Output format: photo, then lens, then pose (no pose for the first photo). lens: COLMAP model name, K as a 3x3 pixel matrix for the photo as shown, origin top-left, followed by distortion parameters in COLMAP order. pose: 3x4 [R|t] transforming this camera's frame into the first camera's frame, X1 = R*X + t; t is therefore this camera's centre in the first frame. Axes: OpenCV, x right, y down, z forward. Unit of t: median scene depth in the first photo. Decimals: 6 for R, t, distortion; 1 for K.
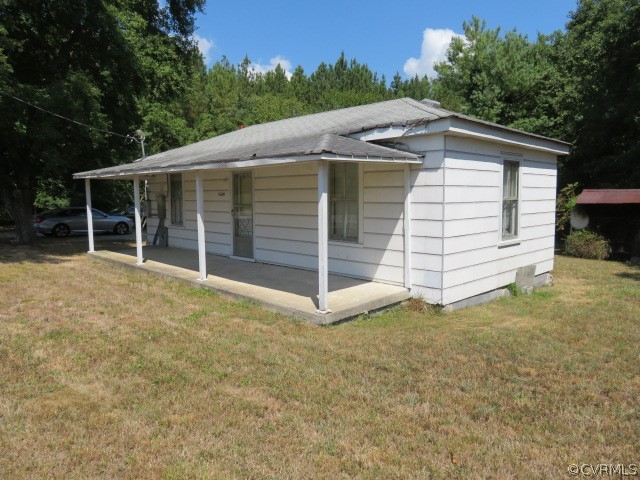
lens RADIAL K [[460.5, 0, 321.0], [0, 460.5, 239.8], [0, 0, 1]] dist [0.000626, -0.002872]
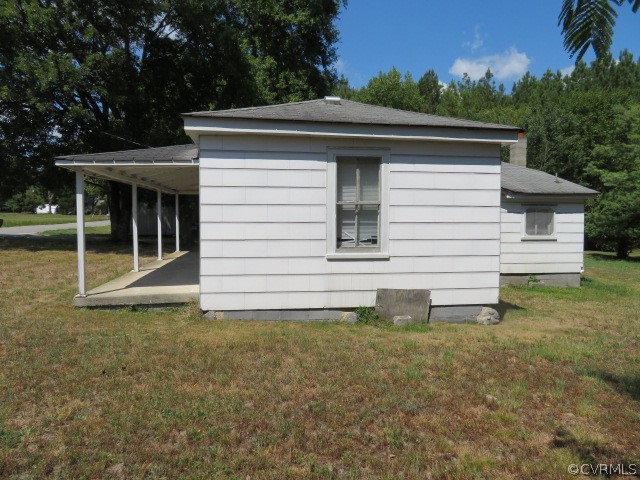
lens RADIAL K [[460.5, 0, 319.3], [0, 460.5, 240.9], [0, 0, 1]] dist [0.000626, -0.002872]
pose [[0.804912, 0.040717, -0.591996, 0.841134], [-0.067643, 0.997436, -0.023369, 0.002942], [0.589527, 0.058854, 0.805602, 0.294349]]
